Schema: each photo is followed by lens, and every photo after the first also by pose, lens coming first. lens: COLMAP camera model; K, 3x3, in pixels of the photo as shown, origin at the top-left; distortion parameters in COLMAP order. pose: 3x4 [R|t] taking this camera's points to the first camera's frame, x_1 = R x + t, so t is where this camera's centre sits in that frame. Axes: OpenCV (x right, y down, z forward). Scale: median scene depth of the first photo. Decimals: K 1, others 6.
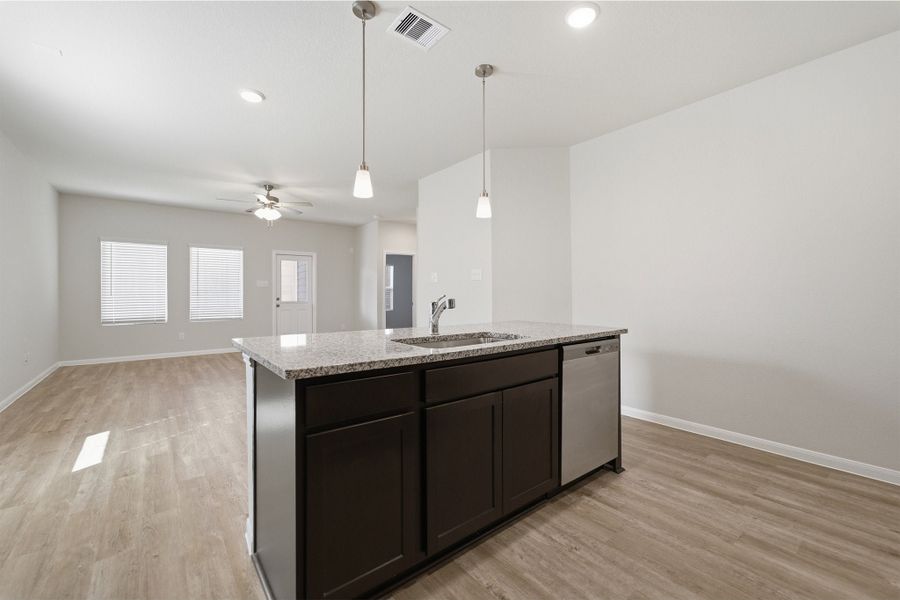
lens RADIAL K [[371.9, 0, 451.8], [0, 371.9, 292.7], [0, 0, 1]] dist [-0.000999, -0.000429]
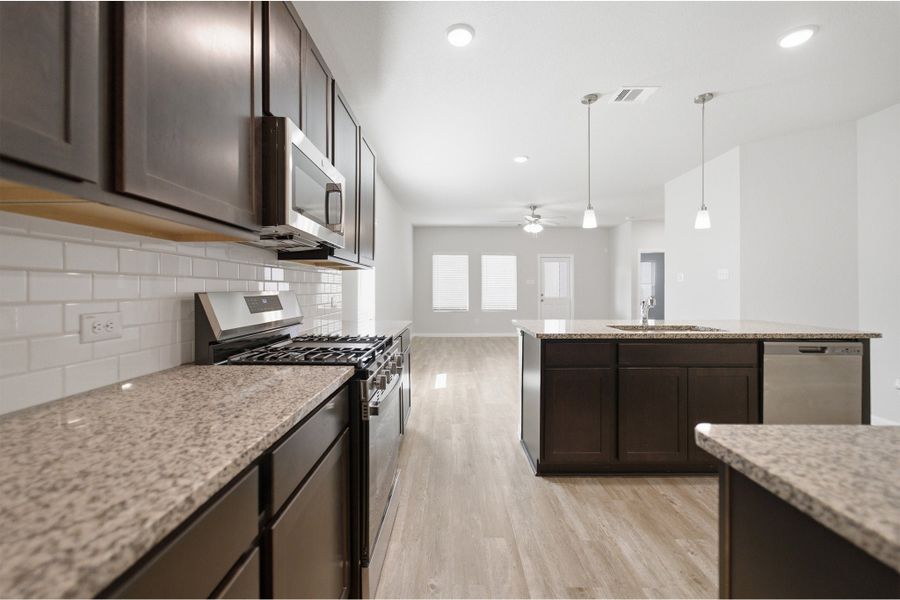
lens RADIAL K [[379.5, 0, 451.2], [0, 379.5, 289.0], [0, 0, 1]] dist [-0.051425, 0.044707]
pose [[0.777113, 0.001169, -0.629360, 0.188675], [-0.000020, 0.999998, 0.001834, -0.013548], [0.629361, -0.001413, 0.777112, -0.341524]]
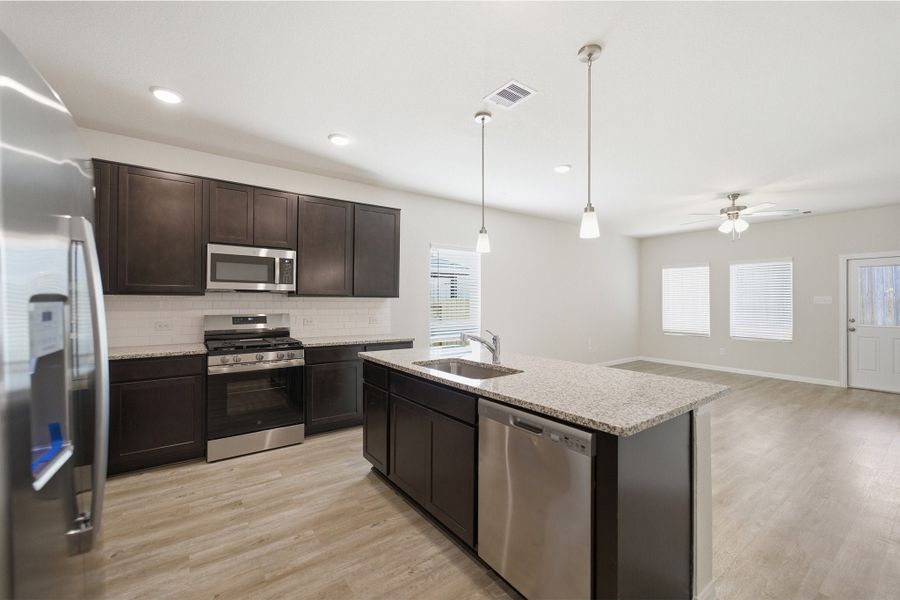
lens RADIAL K [[369.2, 0, 449.3], [0, 369.2, 297.2], [0, 0, 1]] dist [0.000835, 0.000202]
pose [[-0.044849, -0.006858, -0.998970, 0.813299], [-0.002584, 0.999974, -0.006749, -0.061273], [0.998990, 0.002278, -0.044865, 0.667717]]
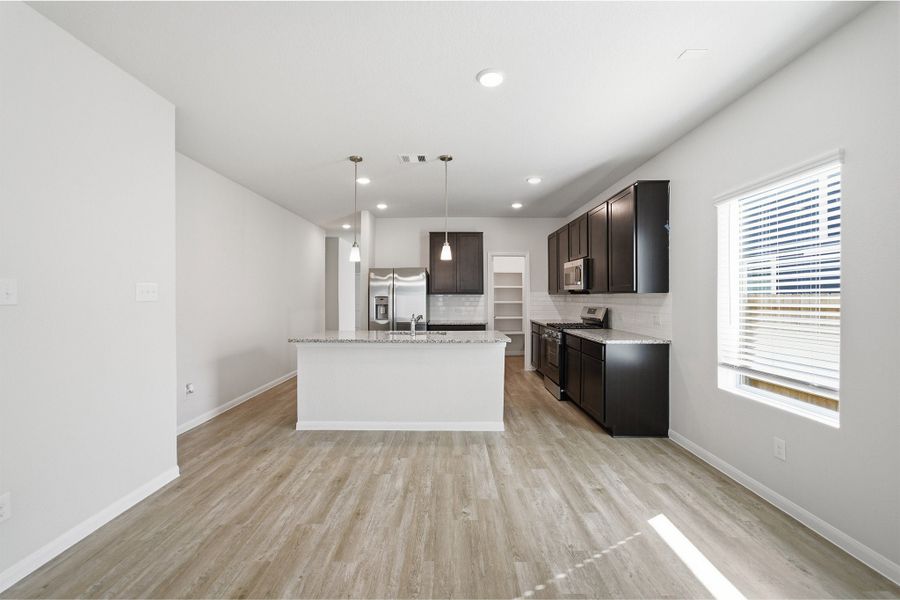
lens RADIAL K [[369.2, 0, 449.3], [0, 369.2, 297.2], [0, 0, 1]] dist [0.000835, 0.000202]
pose [[-0.779814, 0.003847, 0.626000, -0.985242], [0.002632, 0.999992, -0.002865, -0.052602], [-0.626006, -0.000587, -0.779818, 1.713191]]
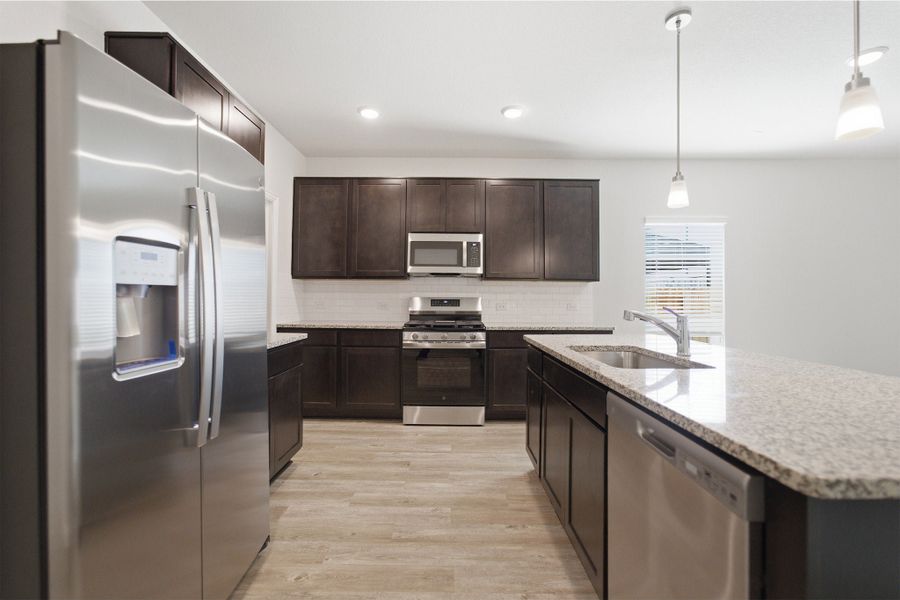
lens RADIAL K [[379.5, 0, 451.2], [0, 379.5, 289.0], [0, 0, 1]] dist [-0.051425, 0.044707]
pose [[-0.627139, -0.020384, -0.778641, 0.657749], [-0.005152, 0.999744, -0.022023, -0.008989], [0.778891, -0.009800, -0.627083, 0.821310]]
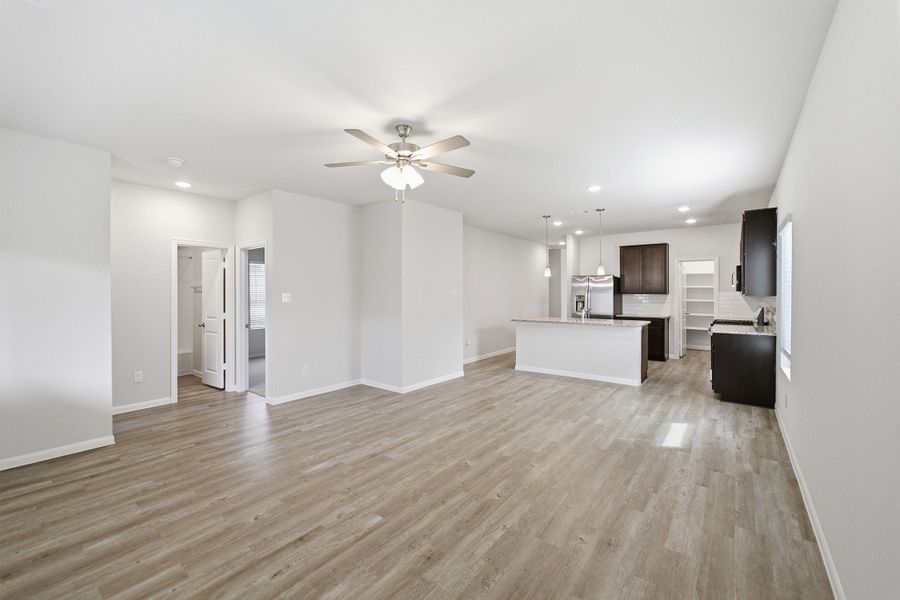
lens RADIAL K [[371.9, 0, 451.8], [0, 371.9, 292.7], [0, 0, 1]] dist [-0.000999, -0.000429]
pose [[-0.240314, 0.001415, 0.970694, -1.965861], [-0.000639, 0.999998, -0.001616, -0.079496], [-0.970695, -0.001009, -0.240313, 2.006010]]
